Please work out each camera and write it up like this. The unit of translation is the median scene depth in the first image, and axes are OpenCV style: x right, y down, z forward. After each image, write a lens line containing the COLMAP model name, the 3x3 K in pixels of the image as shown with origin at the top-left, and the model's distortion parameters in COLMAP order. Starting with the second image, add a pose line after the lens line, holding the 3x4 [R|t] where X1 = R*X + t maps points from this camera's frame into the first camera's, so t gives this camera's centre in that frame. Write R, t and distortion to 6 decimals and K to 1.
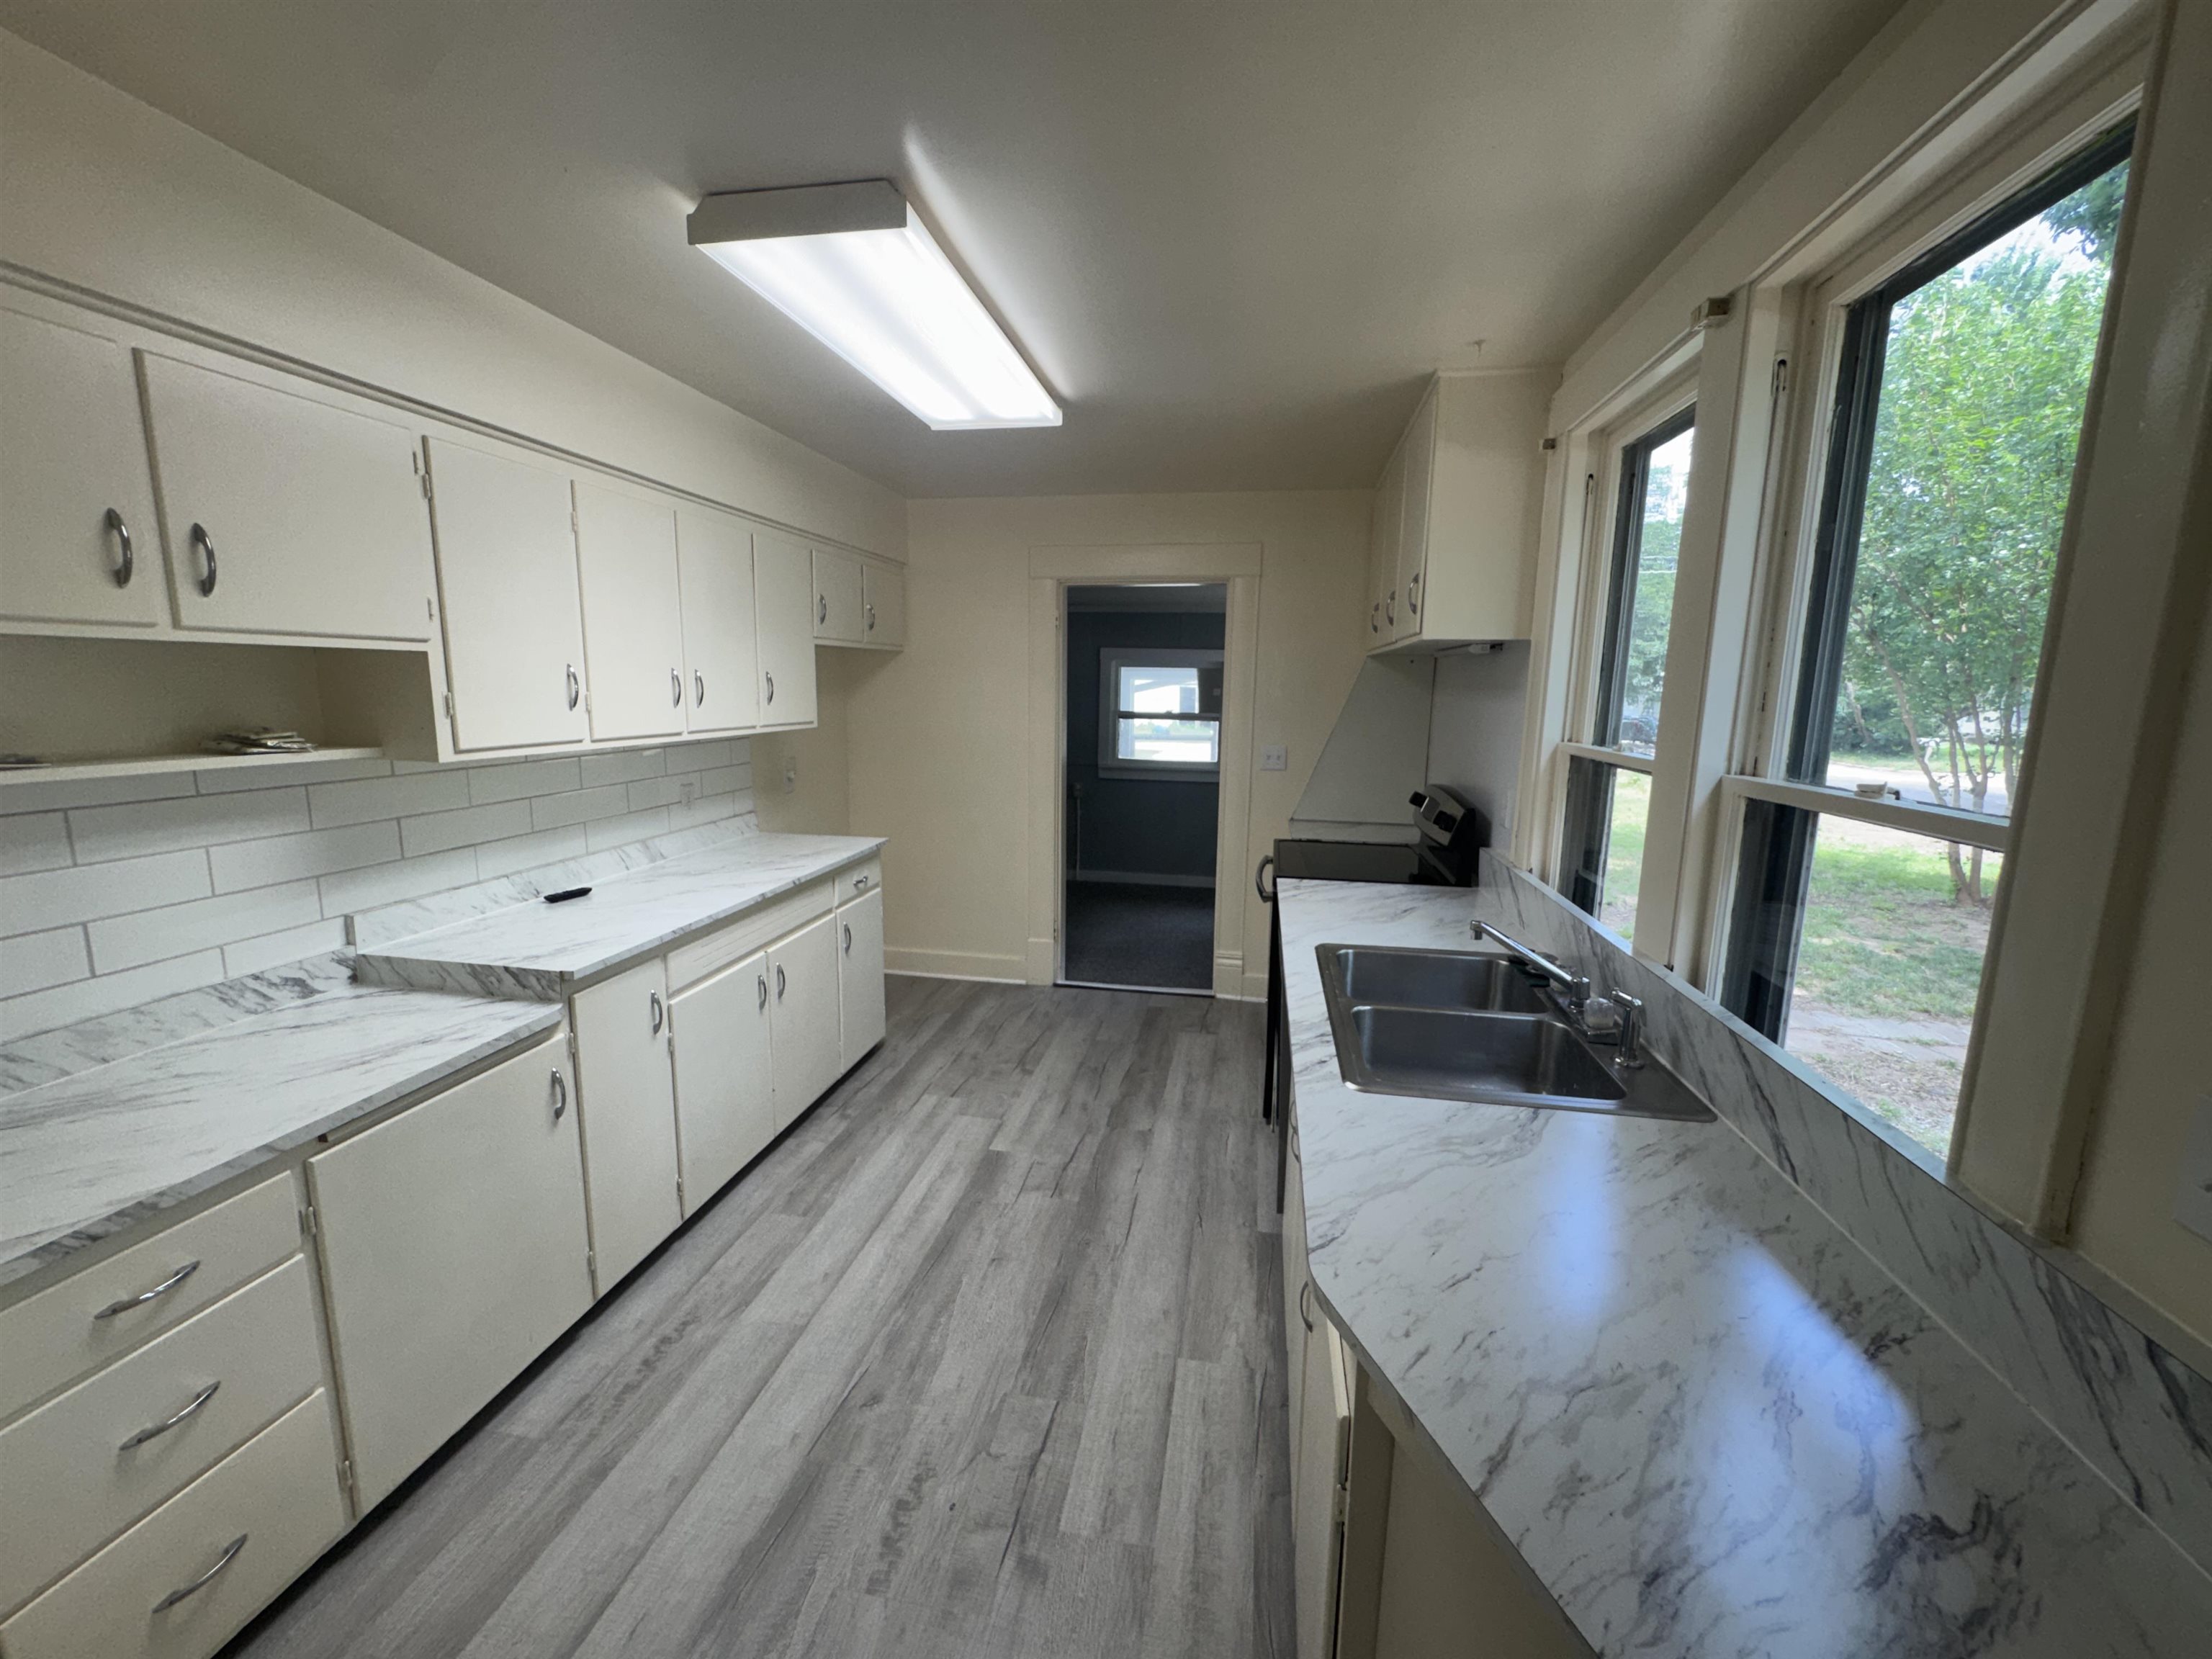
lens RADIAL K [[881.1, 0, 1103.1], [0, 881.1, 829.7], [0, 0, 1]] dist [-0.002661, -0.000548]
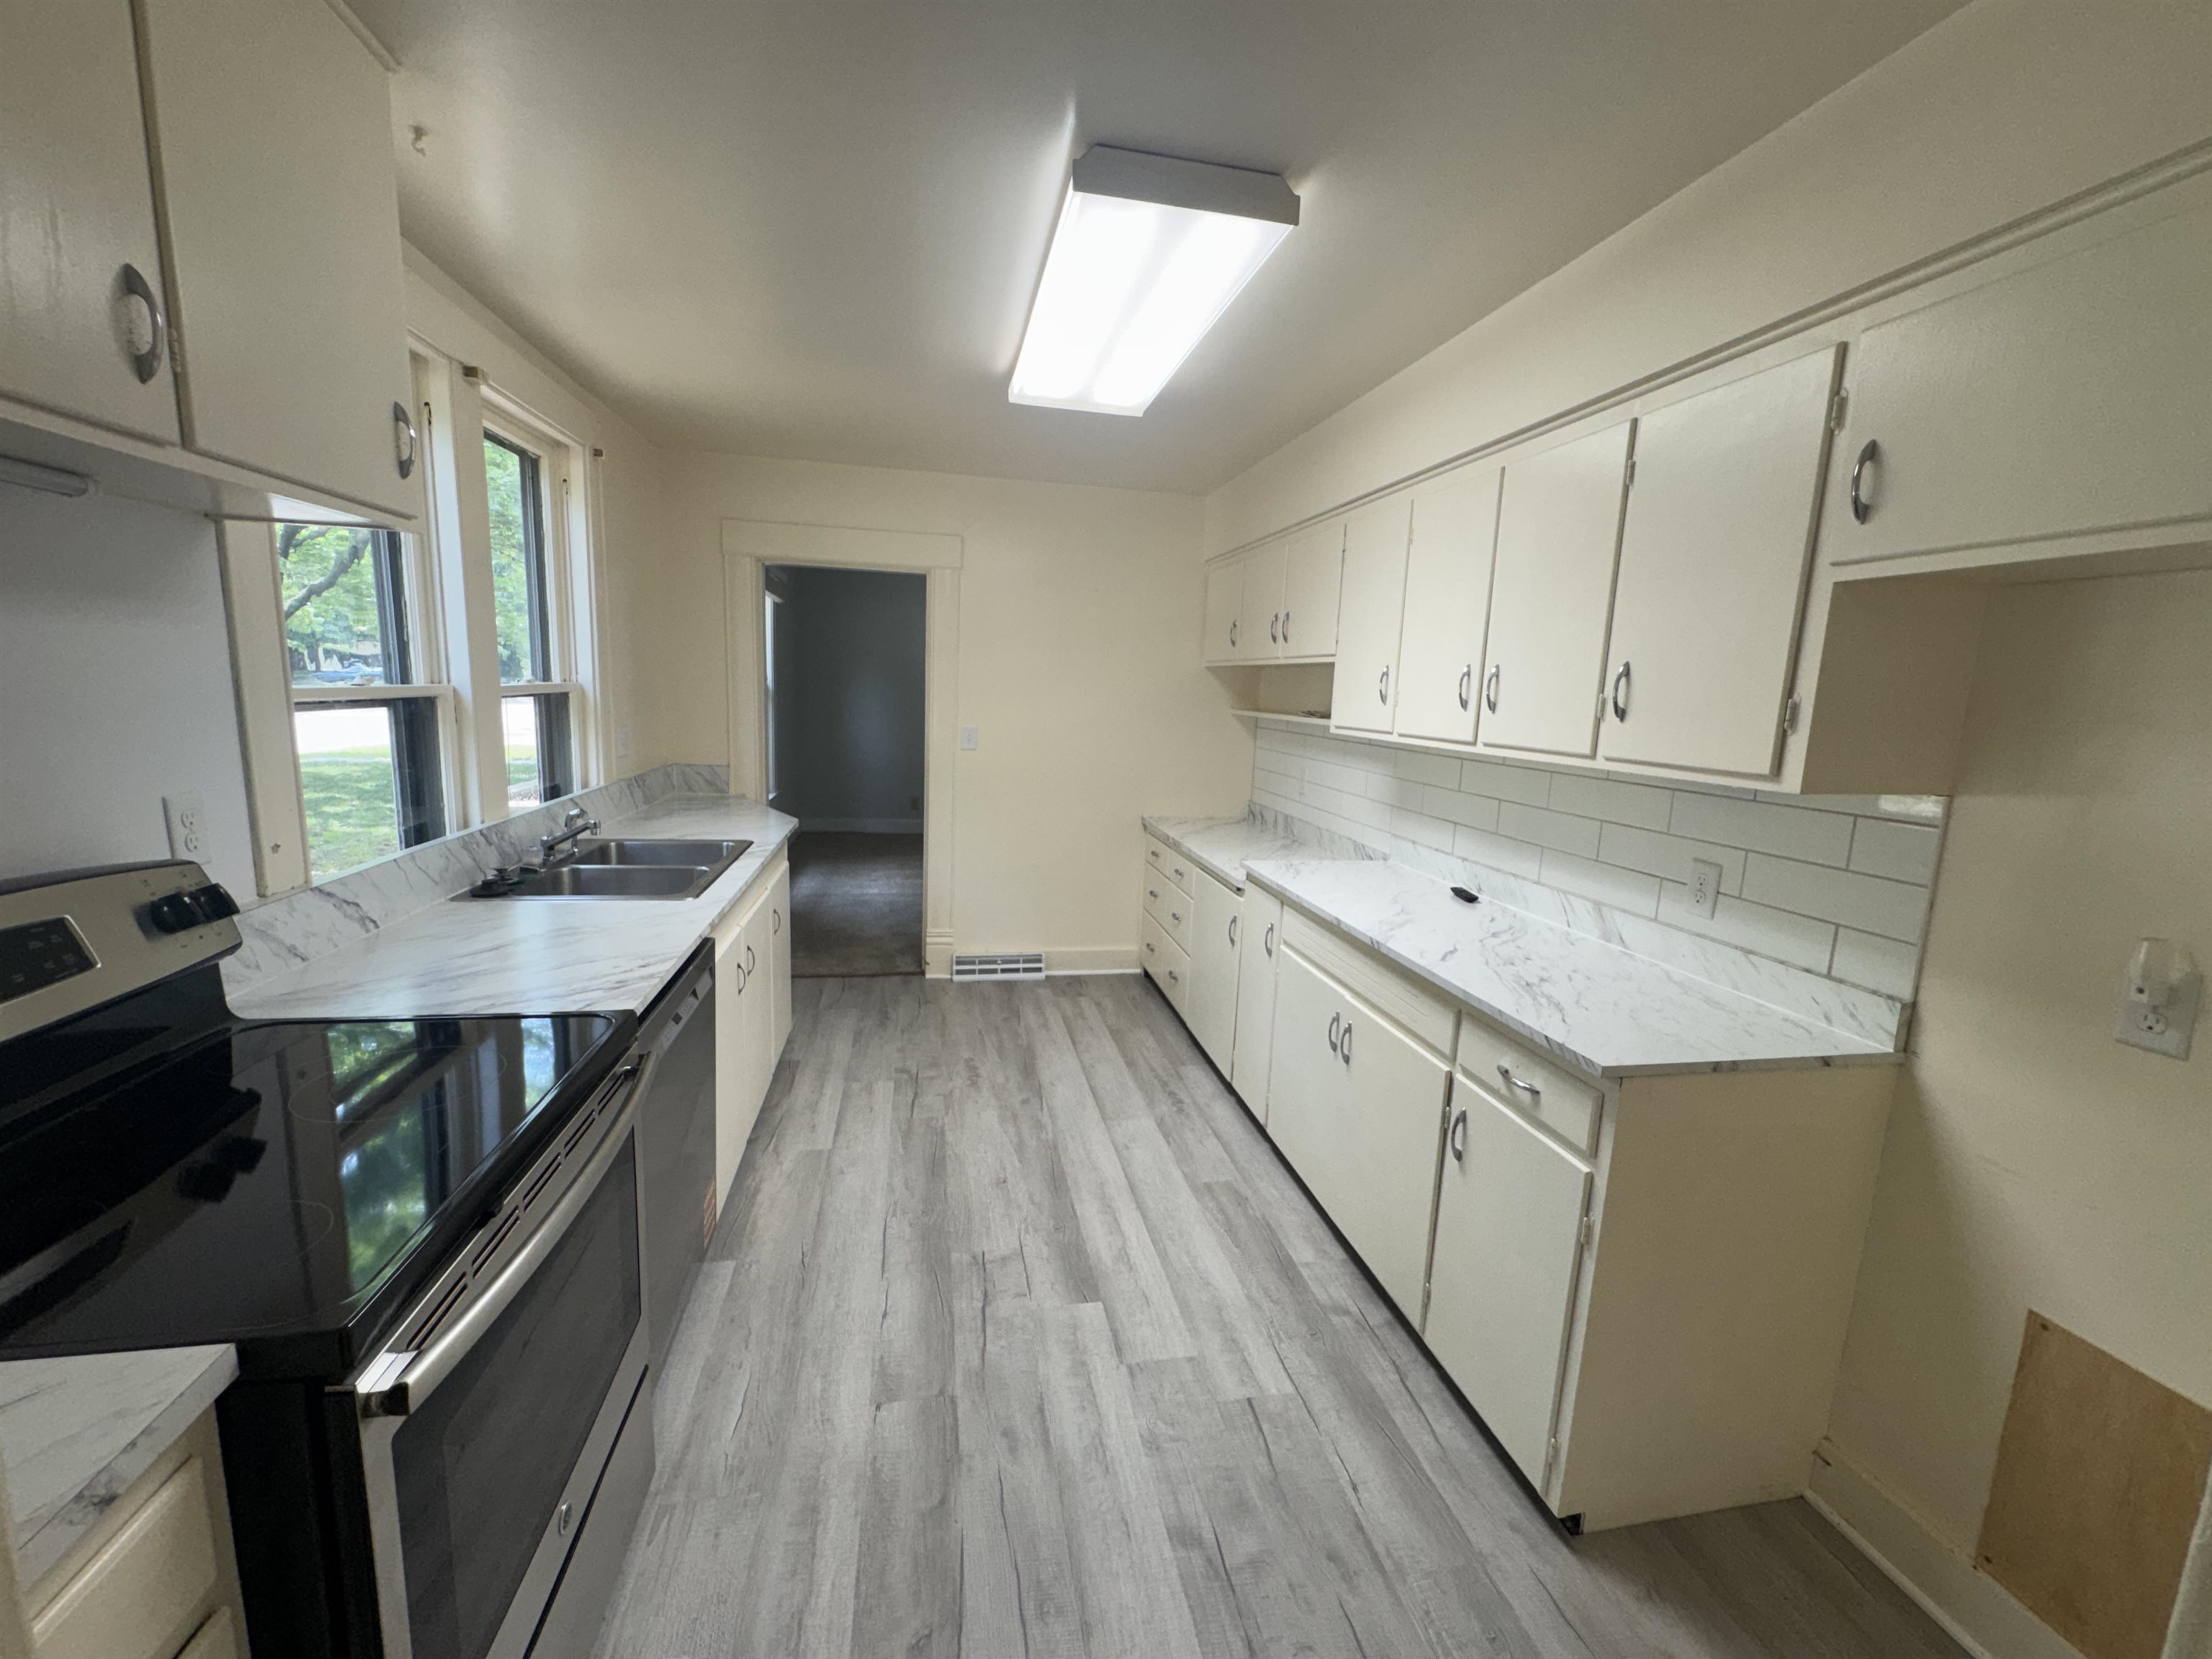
lens RADIAL K [[881.1, 0, 1103.1], [0, 881.1, 829.7], [0, 0, 1]] dist [-0.002661, -0.000548]
pose [[-0.929502, 0.003915, -0.368796, 0.151571], [-0.116094, 0.946007, 0.302642, -0.252662], [0.350069, 0.324121, -0.878861, 1.700922]]
